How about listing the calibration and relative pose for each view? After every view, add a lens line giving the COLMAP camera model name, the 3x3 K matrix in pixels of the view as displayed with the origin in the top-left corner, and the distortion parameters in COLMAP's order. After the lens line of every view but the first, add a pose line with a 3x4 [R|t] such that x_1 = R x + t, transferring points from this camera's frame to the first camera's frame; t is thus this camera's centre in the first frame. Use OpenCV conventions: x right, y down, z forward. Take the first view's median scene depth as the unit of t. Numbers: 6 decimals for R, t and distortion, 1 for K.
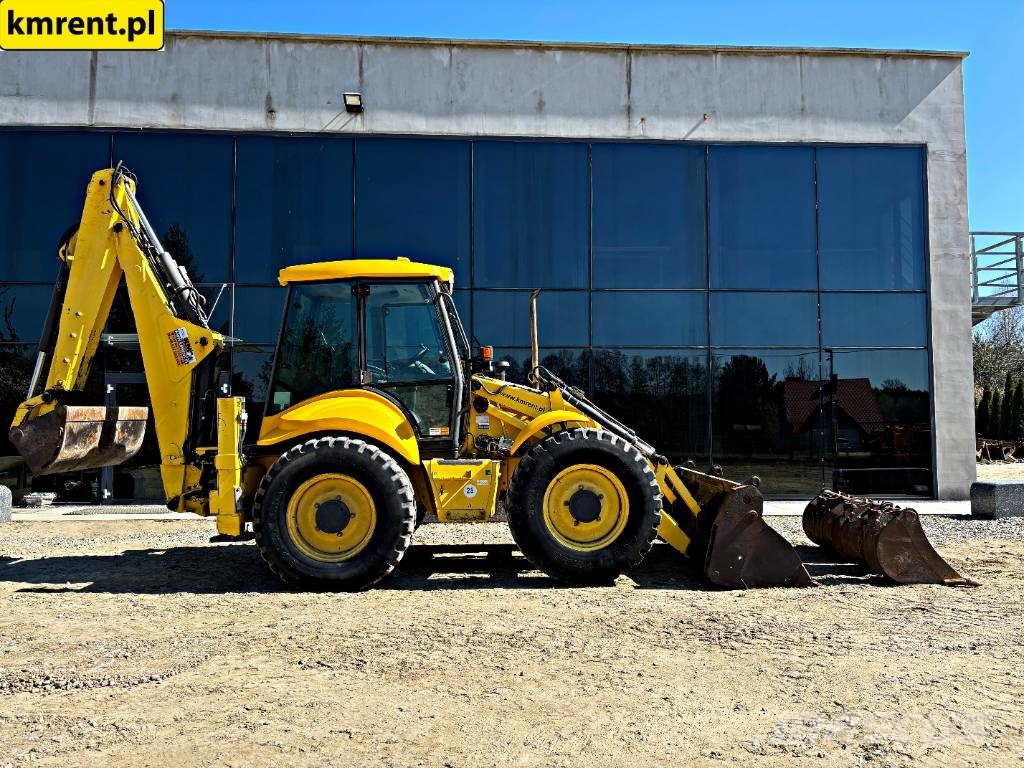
lens RADIAL K [[775.4, 0, 514.8], [0, 775.4, 383.1], [0, 0, 1]] dist [0.045480, -0.054075]
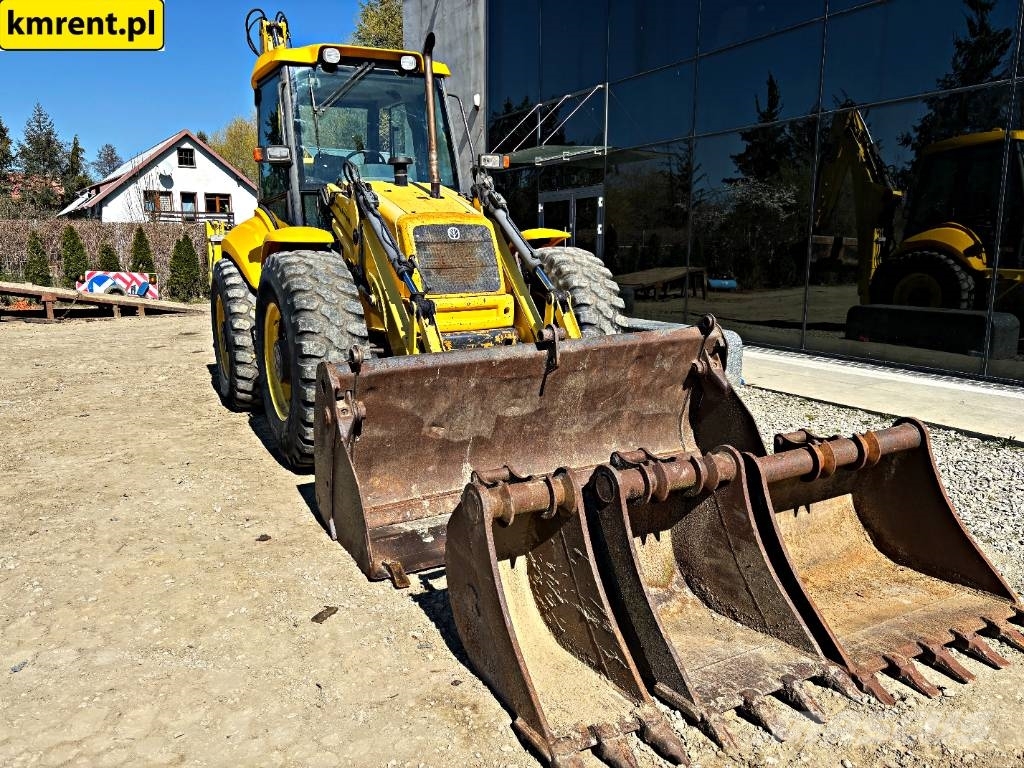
lens RADIAL K [[775.4, 0, 506.5], [0, 775.4, 374.6], [0, 0, 1]] dist [0.045480, -0.054075]
pose [[0.426350, 0.149748, -0.892077, 0.743049], [0.057887, 0.979663, 0.192117, 0.038456], [0.902704, -0.133549, 0.409011, 0.790515]]
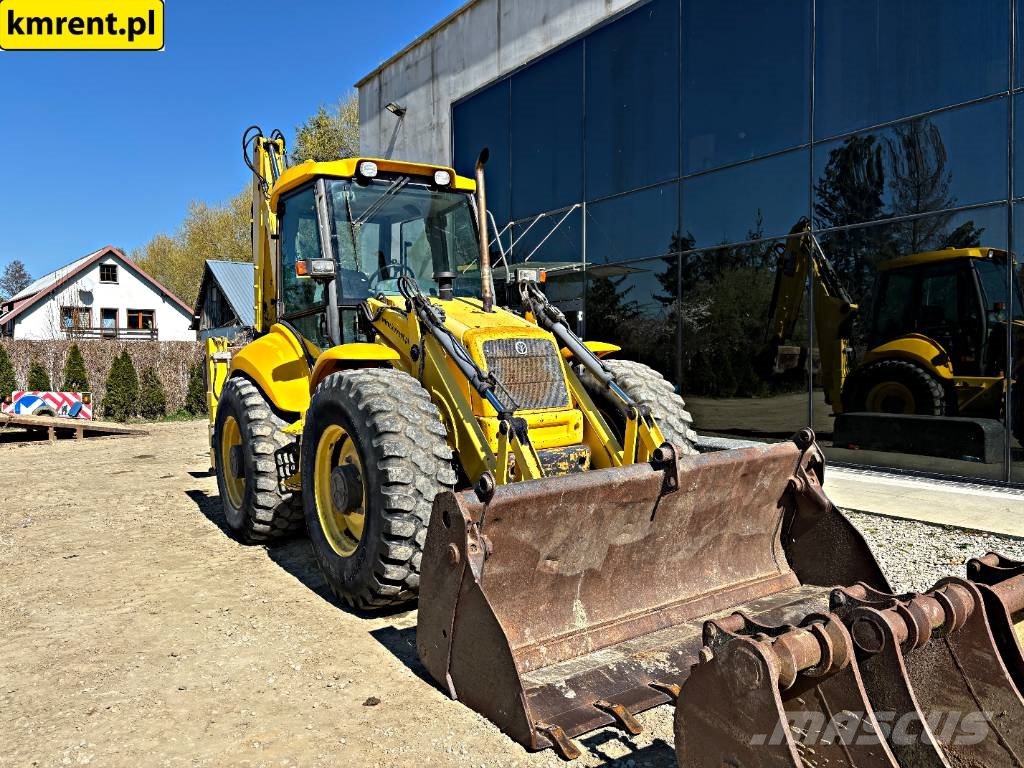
lens RADIAL K [[775.4, 0, 507.0], [0, 775.4, 382.4], [0, 0, 1]] dist [0.045480, -0.054075]
pose [[0.519235, 0.023261, -0.854315, 0.645591], [0.065392, 0.995618, 0.066852, 0.030081], [0.852126, -0.090577, 0.515439, 0.698689]]
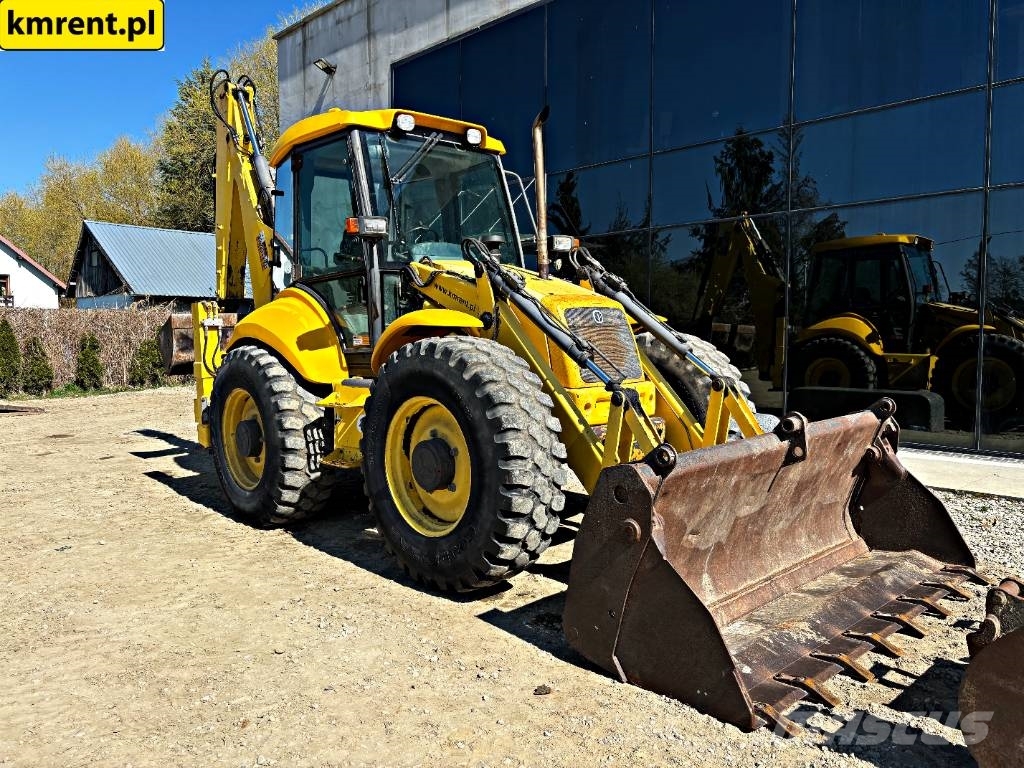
lens RADIAL K [[775.4, 0, 519.4], [0, 775.4, 380.5], [0, 0, 1]] dist [0.045480, -0.054075]
pose [[0.656965, 0.047526, -0.752422, 0.530074], [0.046977, 0.993491, 0.103770, 0.028721], [0.752456, -0.103520, 0.650456, 0.587654]]
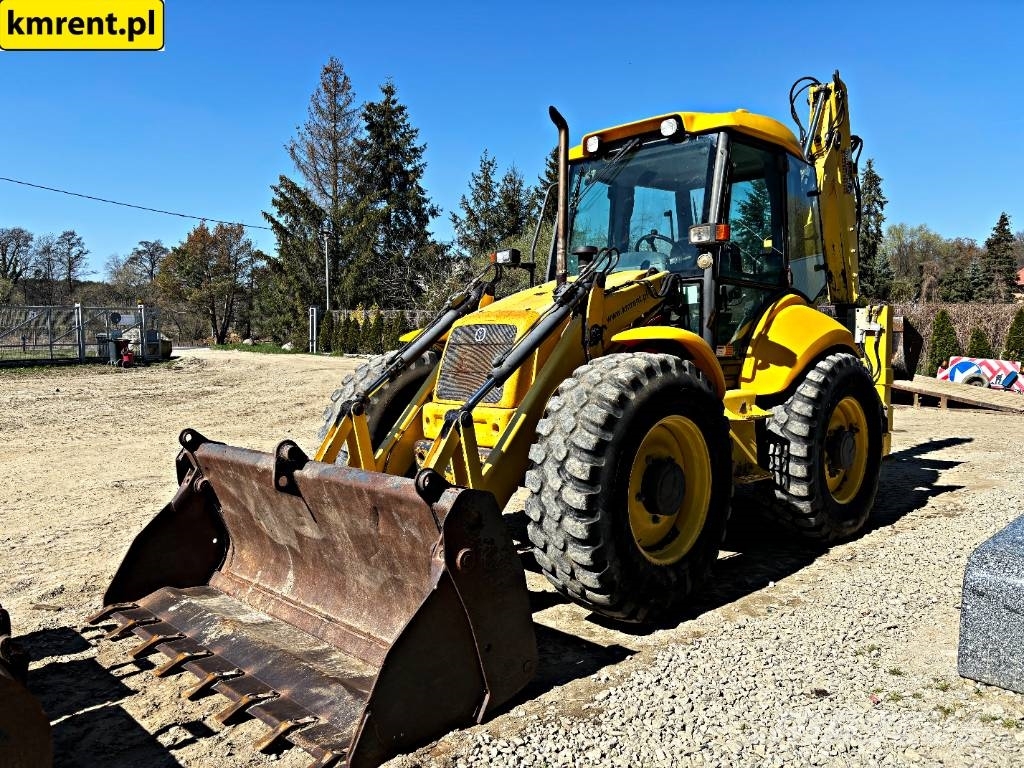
lens RADIAL K [[775.4, 0, 503.3], [0, 775.4, 387.5], [0, 0, 1]] dist [0.045480, -0.054075]
pose [[-0.739666, 0.056353, -0.670610, 0.491941], [0.041535, 0.998411, 0.038086, 0.064058], [0.671691, 0.000317, -0.740832, 1.491289]]
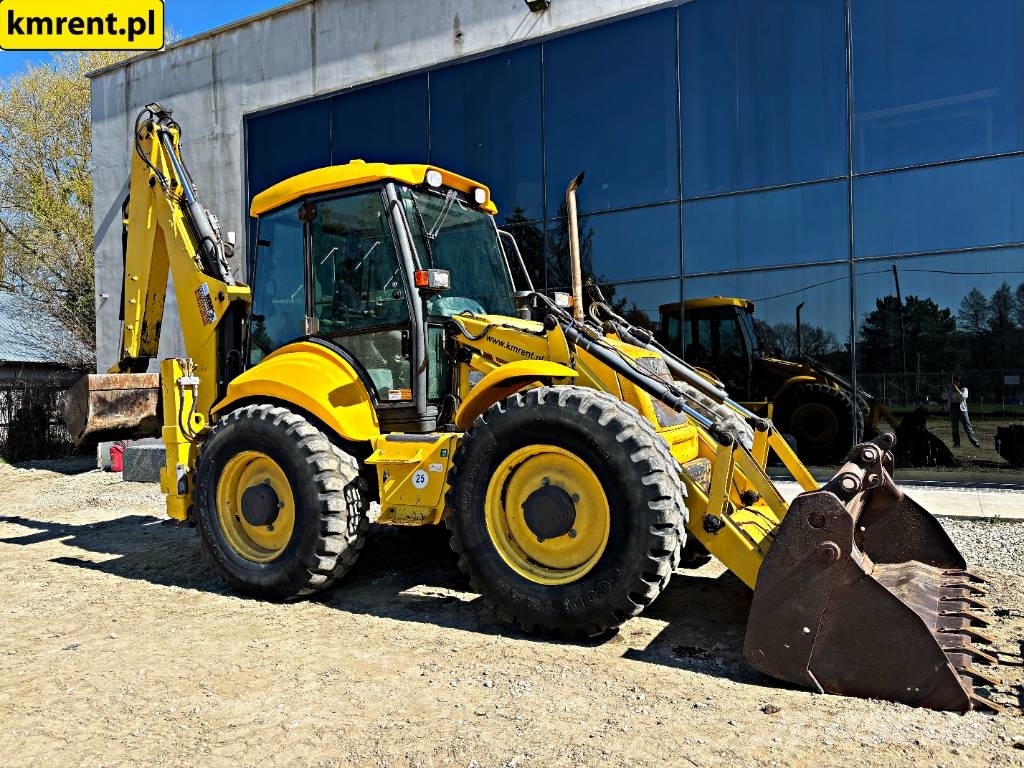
lens RADIAL K [[775.4, 0, 520.3], [0, 775.4, 388.1], [0, 0, 1]] dist [0.045480, -0.054075]
pose [[0.849963, -0.019235, -0.526491, 0.356807], [0.053958, 0.997257, 0.050674, 0.024046], [0.524072, -0.071479, 0.848669, 0.417337]]
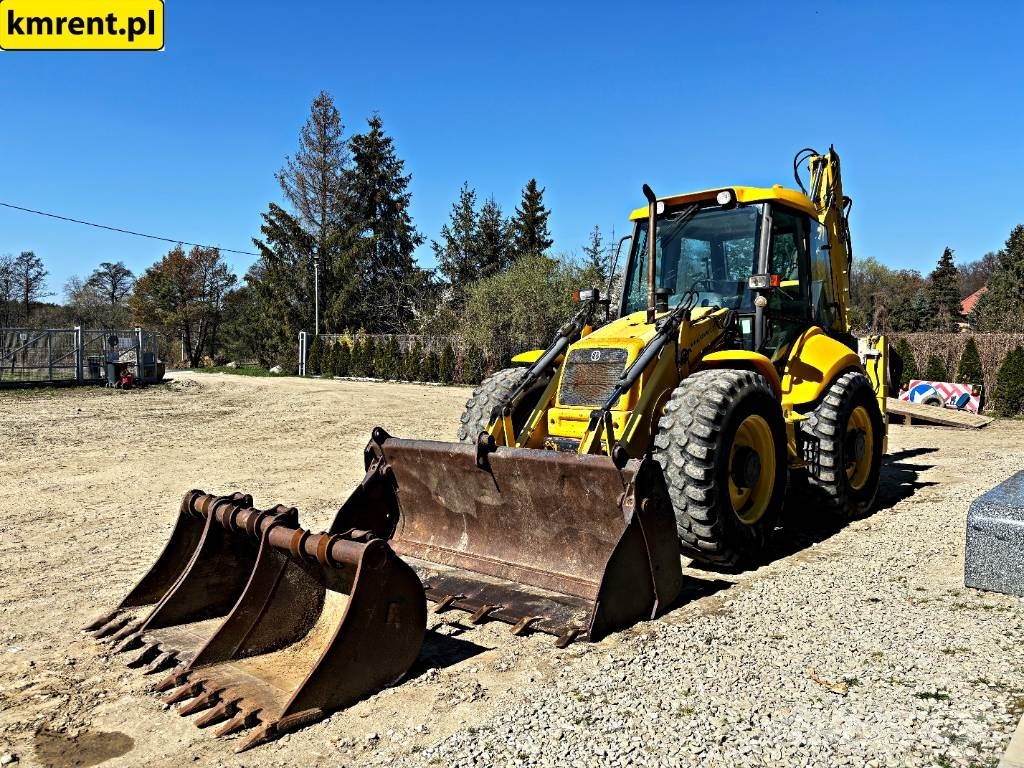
lens RADIAL K [[775.4, 0, 512.9], [0, 775.4, 381.6], [0, 0, 1]] dist [0.045480, -0.054075]
pose [[-0.696512, 0.027808, -0.717006, 0.724900], [0.038584, 0.999255, 0.001274, 0.067250], [0.716507, -0.026777, -0.697066, 1.523891]]
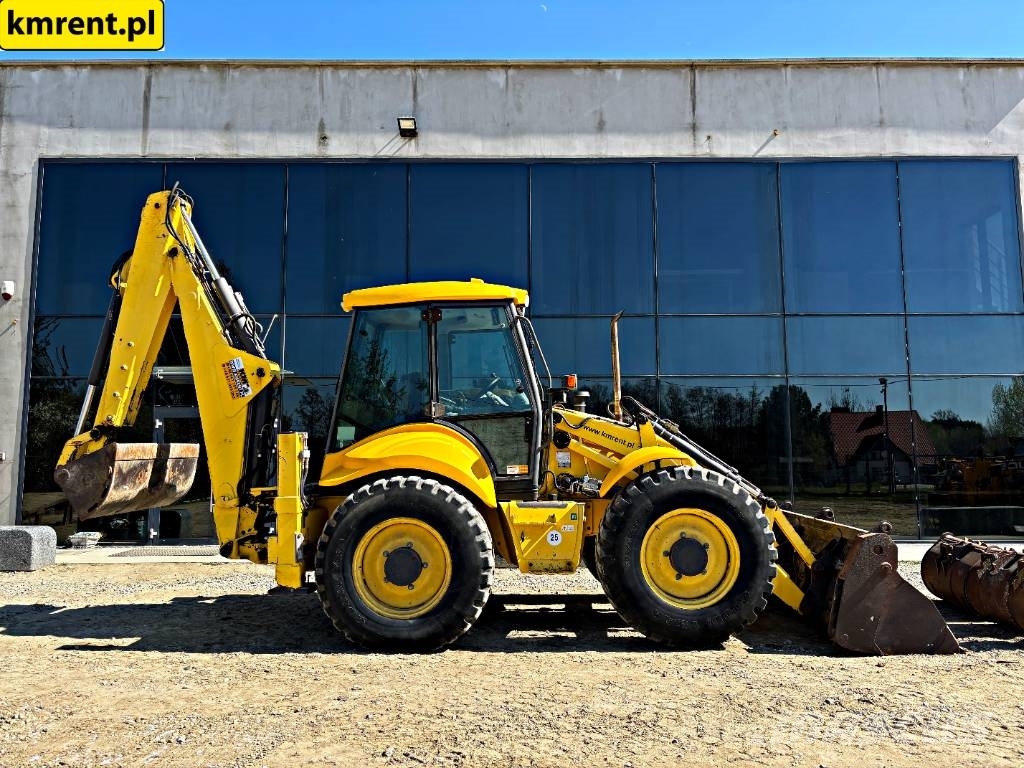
lens RADIAL K [[775.4, 0, 506.8], [0, 775.4, 375.6], [0, 0, 1]] dist [0.045480, -0.054075]
pose [[0.998543, -0.008054, -0.053351, -0.057945], [0.005315, 0.998670, -0.051284, -0.000677], [0.053693, 0.050926, 0.997258, 0.093344]]
